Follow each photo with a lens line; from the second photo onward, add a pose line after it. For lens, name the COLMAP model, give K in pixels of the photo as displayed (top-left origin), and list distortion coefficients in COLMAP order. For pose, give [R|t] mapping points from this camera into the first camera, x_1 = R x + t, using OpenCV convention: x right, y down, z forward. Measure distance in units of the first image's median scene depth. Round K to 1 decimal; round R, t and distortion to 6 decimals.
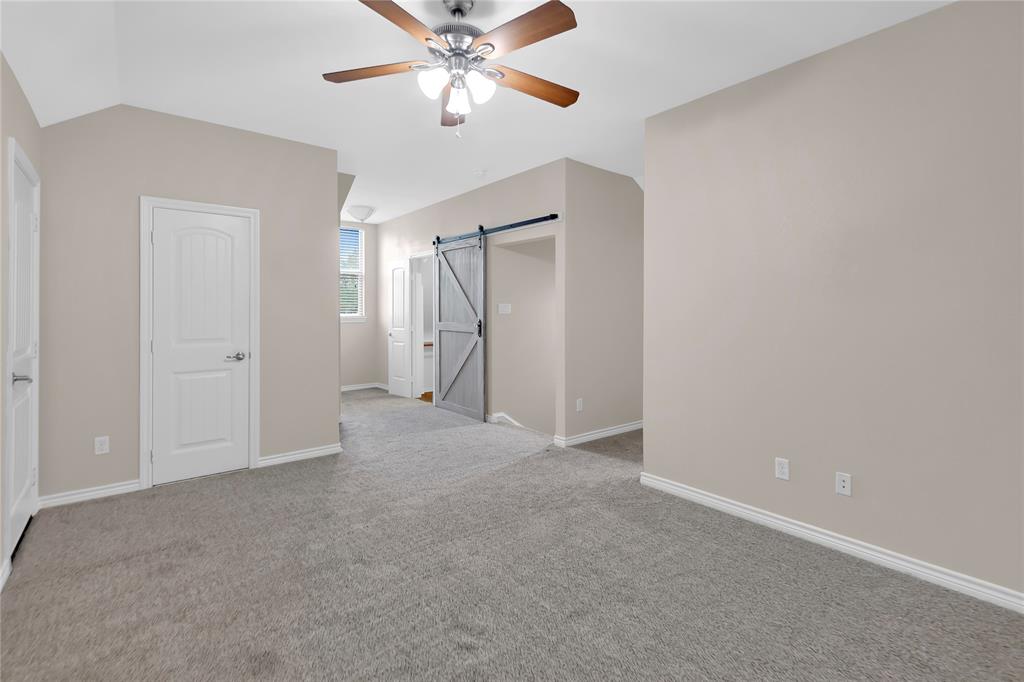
lens RADIAL K [[474.3, 0, 512.7], [0, 474.3, 300.2], [0, 0, 1]] dist [0.002559, 0.000067]
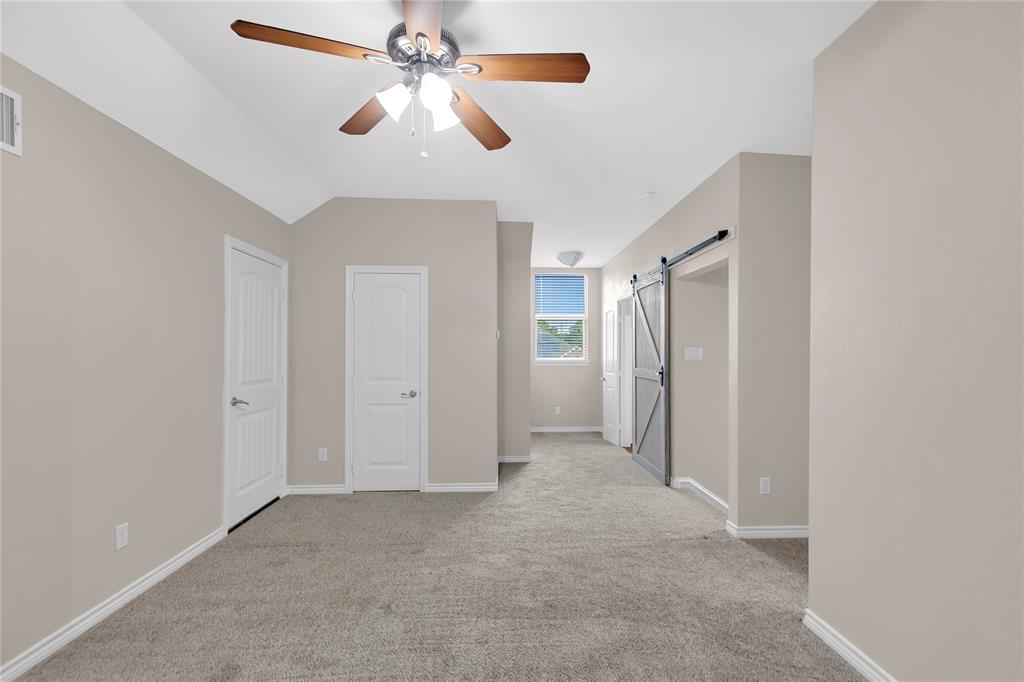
lens RADIAL K [[458.7, 0, 515.8], [0, 458.7, 343.2], [0, 0, 1]] dist [0.001679, 0.000354]
pose [[0.809784, -0.008931, -0.586660, 0.252456], [0.008229, 0.999959, -0.003864, 0.000608], [0.586670, -0.001699, 0.809824, 0.205073]]
